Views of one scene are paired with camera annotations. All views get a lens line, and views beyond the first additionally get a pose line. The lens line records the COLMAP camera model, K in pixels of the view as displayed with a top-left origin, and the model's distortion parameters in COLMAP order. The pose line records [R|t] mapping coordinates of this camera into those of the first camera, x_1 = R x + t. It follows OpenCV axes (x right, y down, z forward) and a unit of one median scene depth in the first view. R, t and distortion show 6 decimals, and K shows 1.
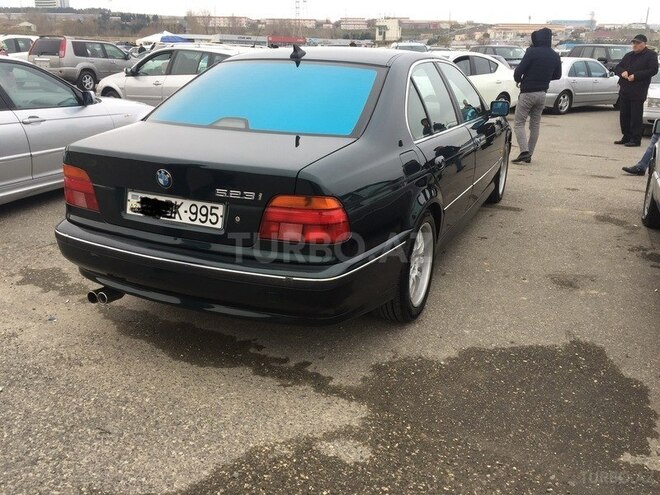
lens RADIAL K [[567.3, 0, 329.9], [0, 567.3, 244.7], [0, 0, 1]] dist [0.041865, -0.040536]
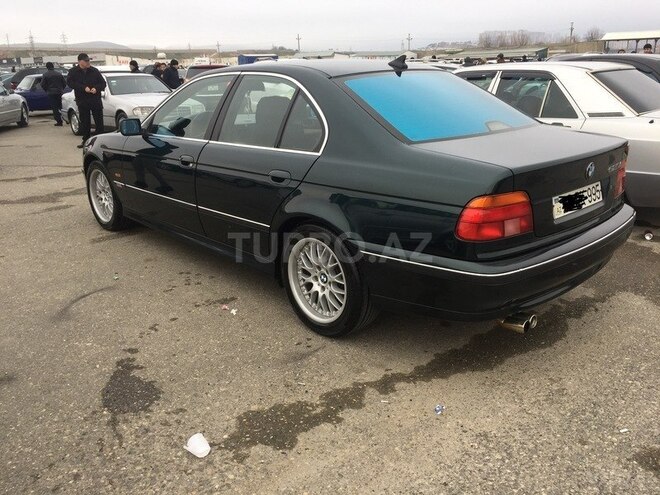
lens RADIAL K [[567.3, 0, 331.4], [0, 567.3, 249.3], [0, 0, 1]] dist [0.041865, -0.040536]
pose [[0.378681, -0.305241, 0.873744, -1.415561], [0.322753, 0.928340, 0.184433, -0.322271], [-0.867428, 0.212162, 0.450062, 0.905341]]
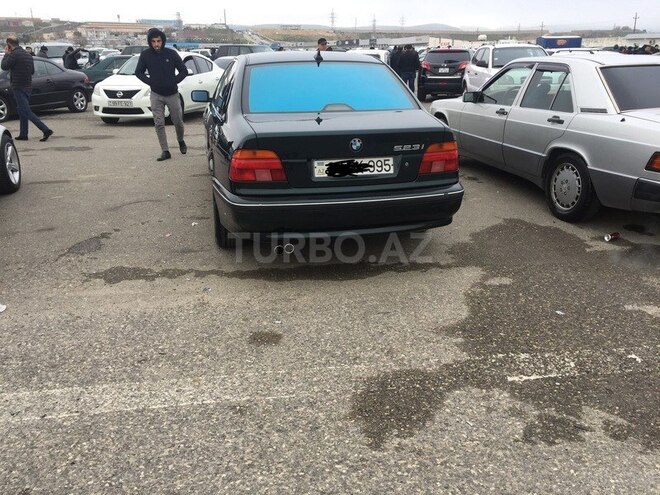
lens RADIAL K [[567.3, 0, 332.7], [0, 567.3, 248.2], [0, 0, 1]] dist [0.041865, -0.040536]
pose [[0.797077, -0.214919, 0.564339, -1.131436], [0.210991, 0.974743, 0.073208, 0.020022], [-0.565819, 0.060718, 0.822291, -0.130886]]
